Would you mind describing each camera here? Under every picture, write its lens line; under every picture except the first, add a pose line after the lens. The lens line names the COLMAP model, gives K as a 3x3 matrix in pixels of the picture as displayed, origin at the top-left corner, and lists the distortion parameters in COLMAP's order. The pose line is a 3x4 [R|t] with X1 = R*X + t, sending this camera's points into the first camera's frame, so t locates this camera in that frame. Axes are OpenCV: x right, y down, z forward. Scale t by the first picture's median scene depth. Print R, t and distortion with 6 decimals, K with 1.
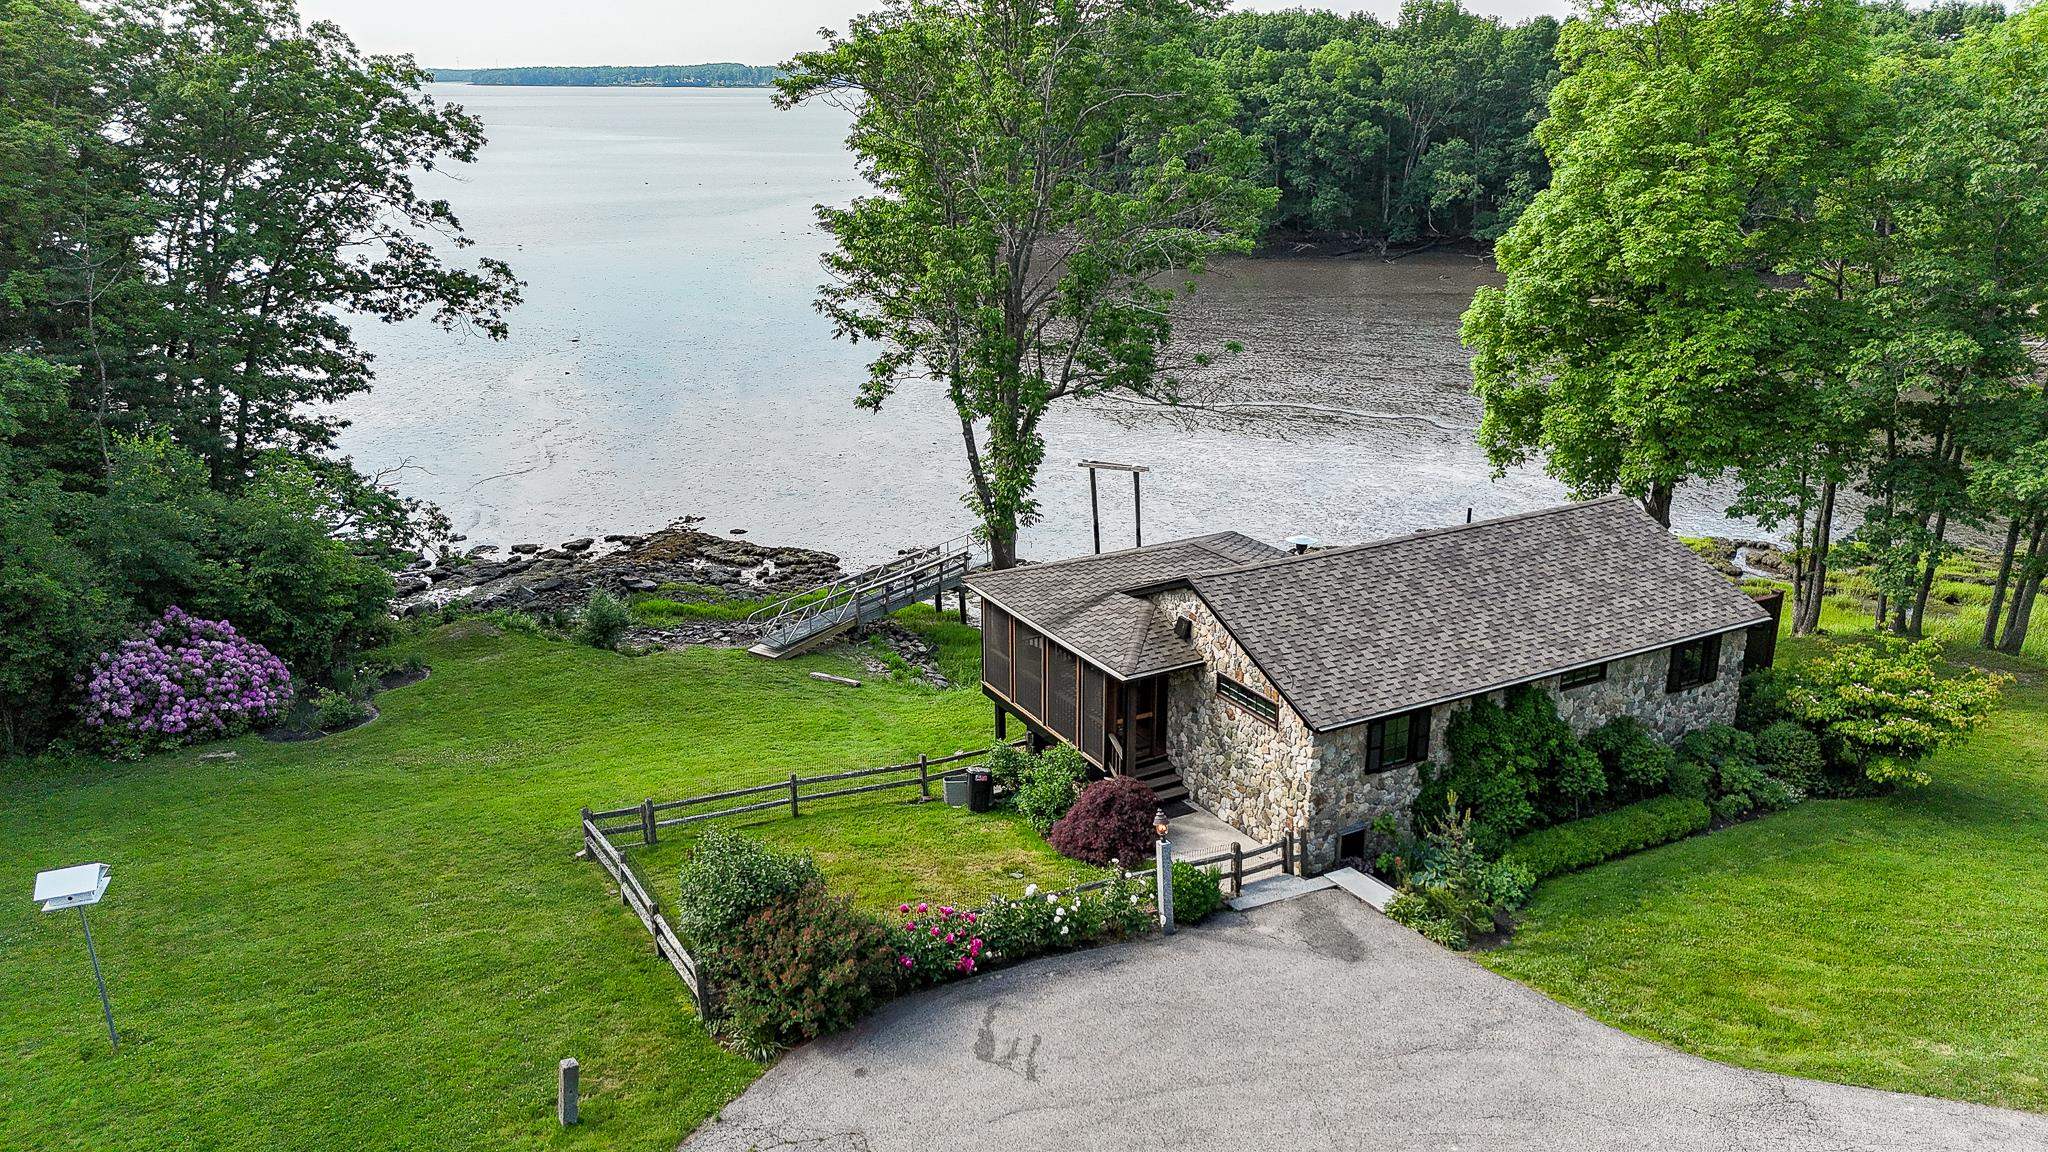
lens RADIAL K [[1469.3, 0, 993.1], [0, 1469.3, 565.3], [0, 0, 1]] dist [0.098938, -0.138961]
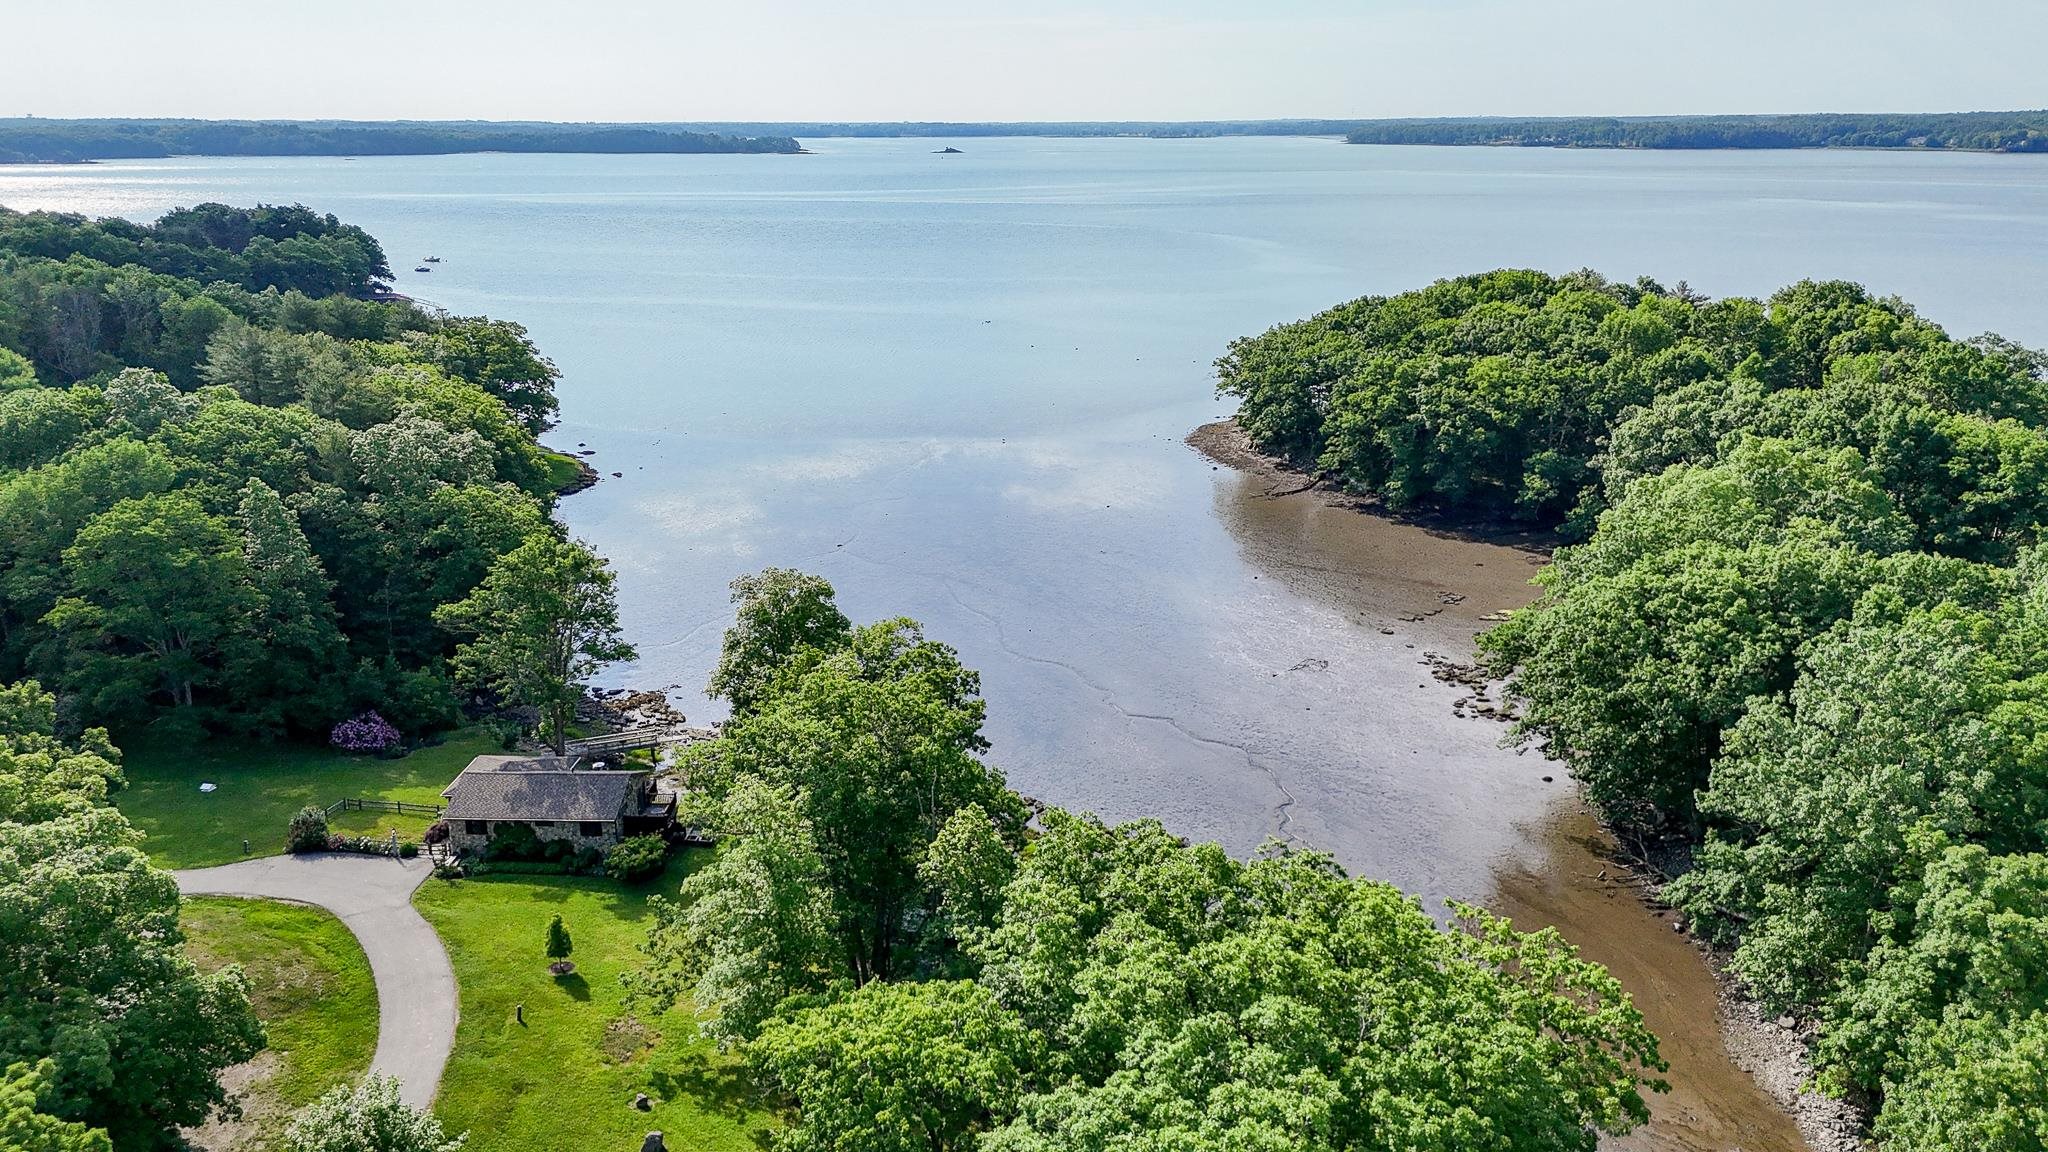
lens RADIAL K [[1469.3, 0, 993.1], [0, 1469.3, 565.3], [0, 0, 1]] dist [0.098938, -0.138961]
pose [[0.848468, 0.153430, -0.506519, 2.991051], [-0.163103, 0.986278, 0.025540, -0.800439], [0.503487, 0.060945, 0.861851, -1.547462]]
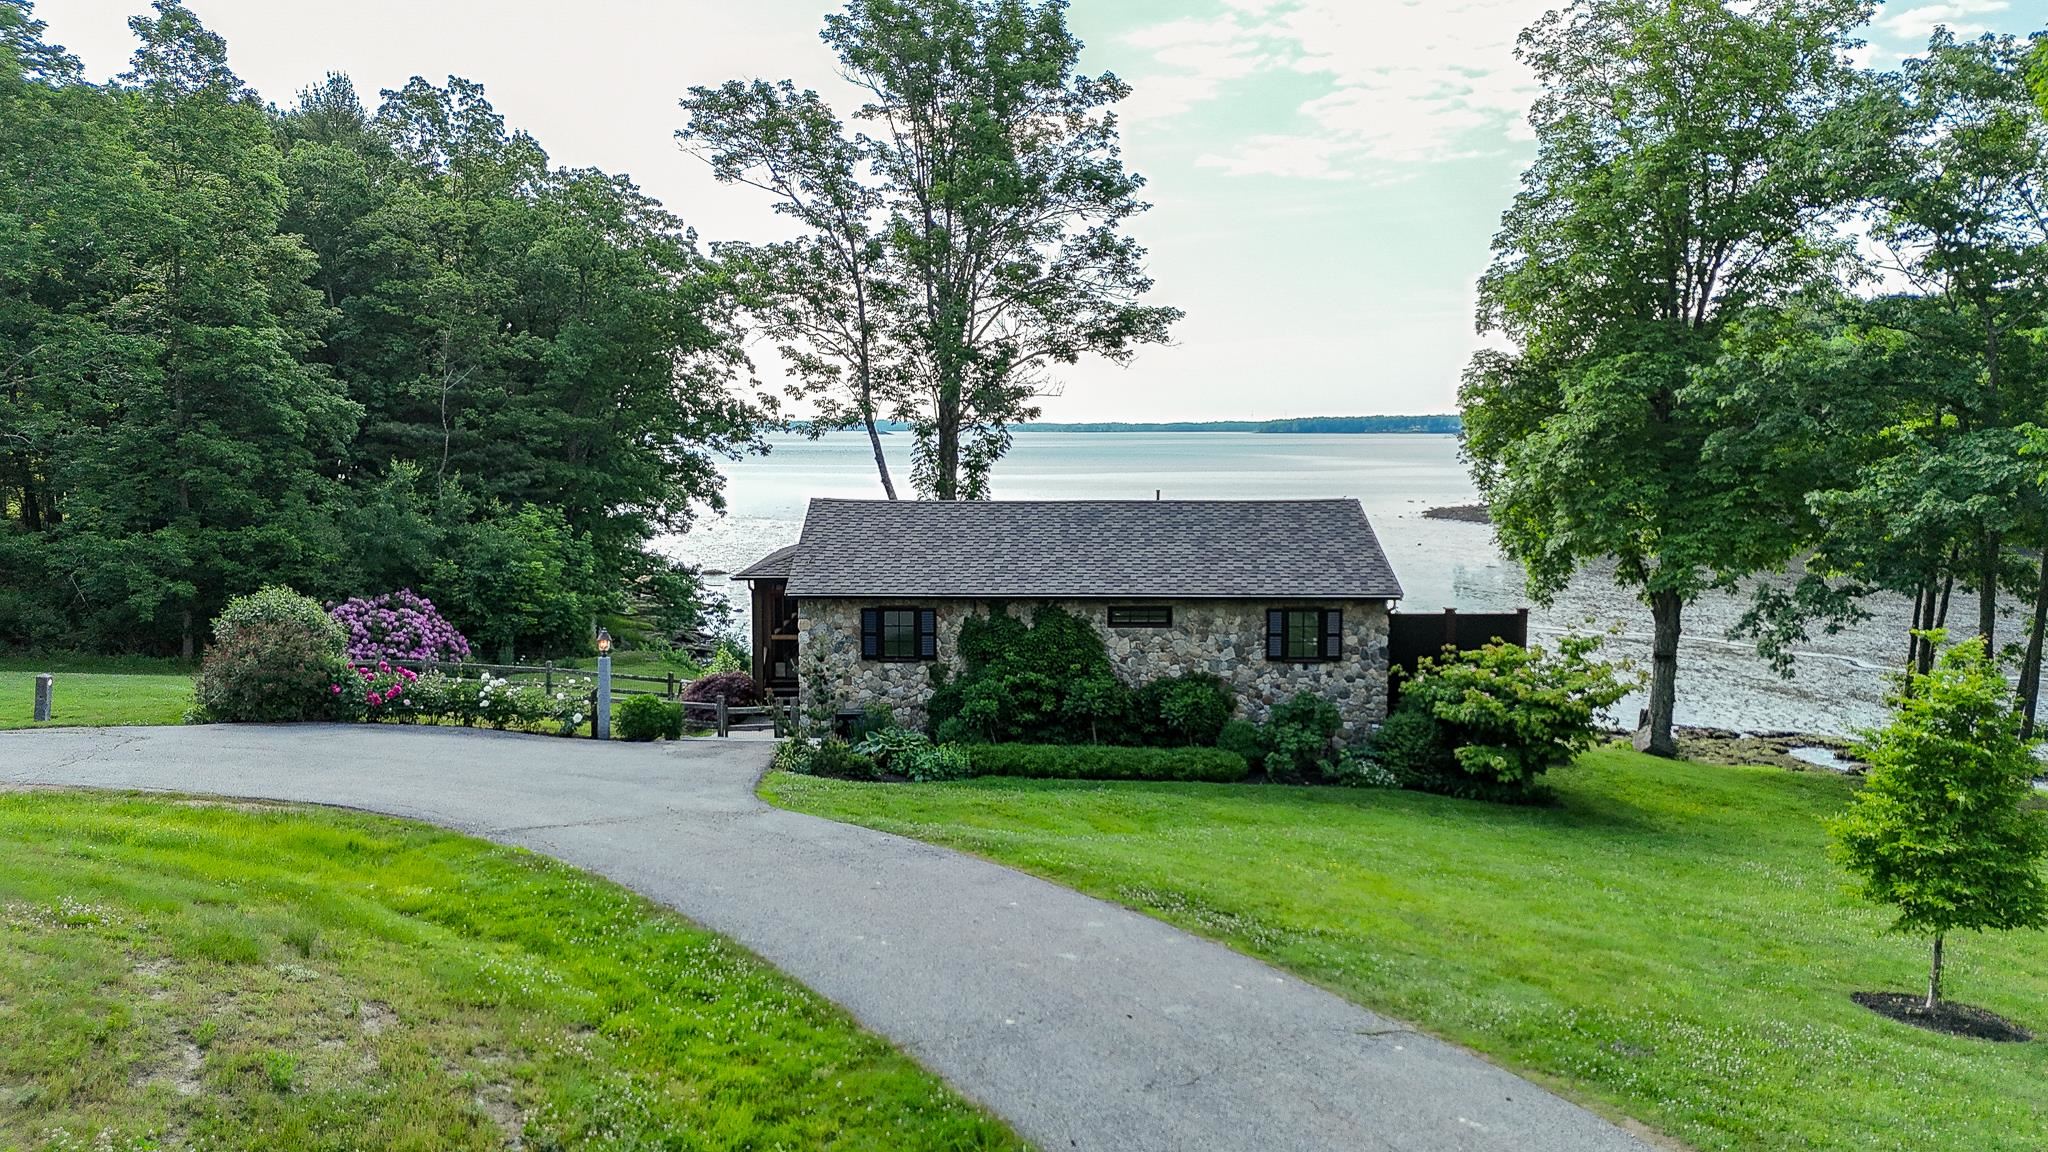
lens RADIAL K [[1469.3, 0, 993.1], [0, 1469.3, 565.3], [0, 0, 1]] dist [0.098938, -0.138961]
pose [[0.879151, 0.049906, -0.473923, 0.767588], [-0.152155, 0.971843, -0.179917, 0.231182], [0.451600, 0.230284, 0.861990, 0.091579]]
